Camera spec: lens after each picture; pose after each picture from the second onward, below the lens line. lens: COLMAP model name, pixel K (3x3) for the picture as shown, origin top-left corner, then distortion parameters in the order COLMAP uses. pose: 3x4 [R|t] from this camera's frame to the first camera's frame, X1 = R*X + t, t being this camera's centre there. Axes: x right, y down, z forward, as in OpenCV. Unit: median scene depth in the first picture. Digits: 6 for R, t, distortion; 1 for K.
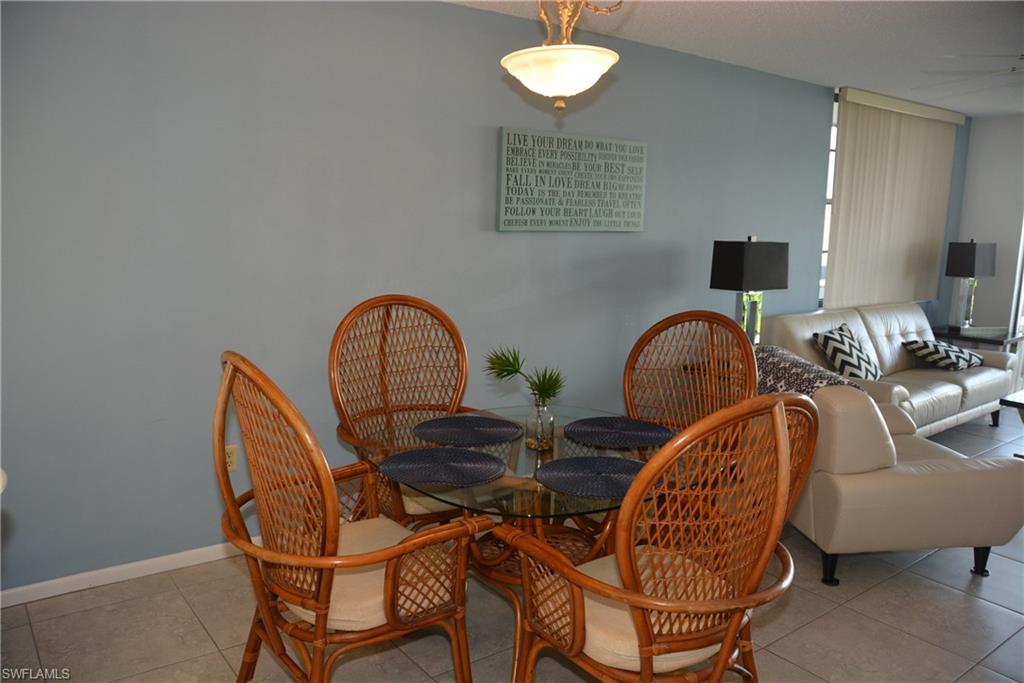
lens RADIAL K [[791.4, 0, 514.2], [0, 791.4, 340.4], [0, 0, 1]] dist [-0.104769, 0.039285]
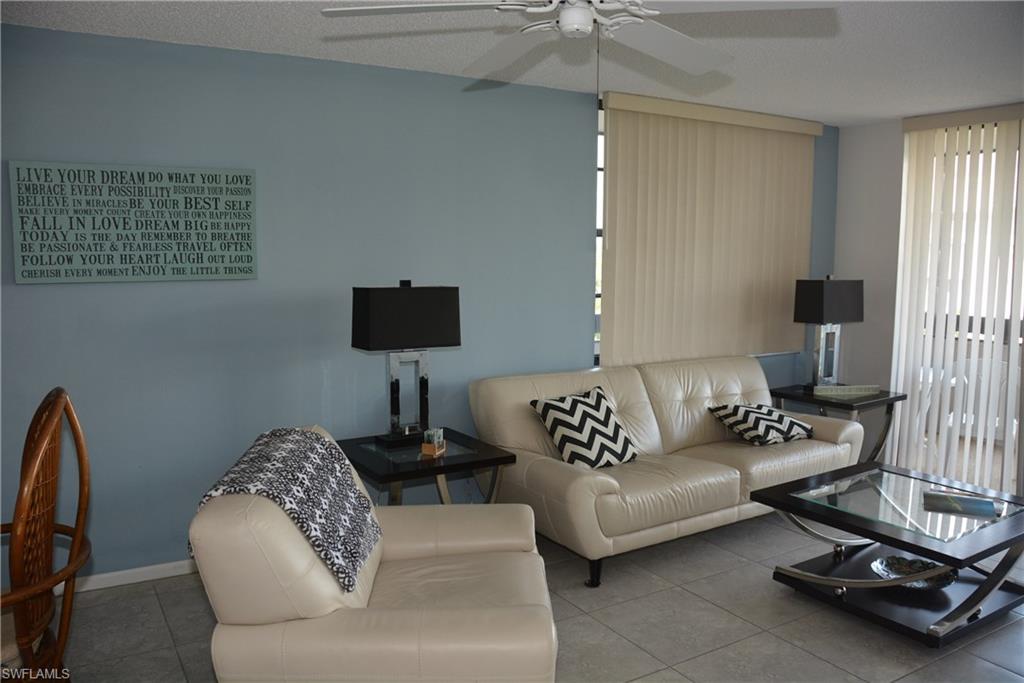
lens RADIAL K [[791.4, 0, 511.3], [0, 791.4, 338.2], [0, 0, 1]] dist [-0.104769, 0.039285]
pose [[0.992286, -0.009375, -0.123618, 0.466531], [0.002242, 0.998331, -0.057713, -0.025979], [0.123953, 0.056990, 0.990650, 0.206094]]
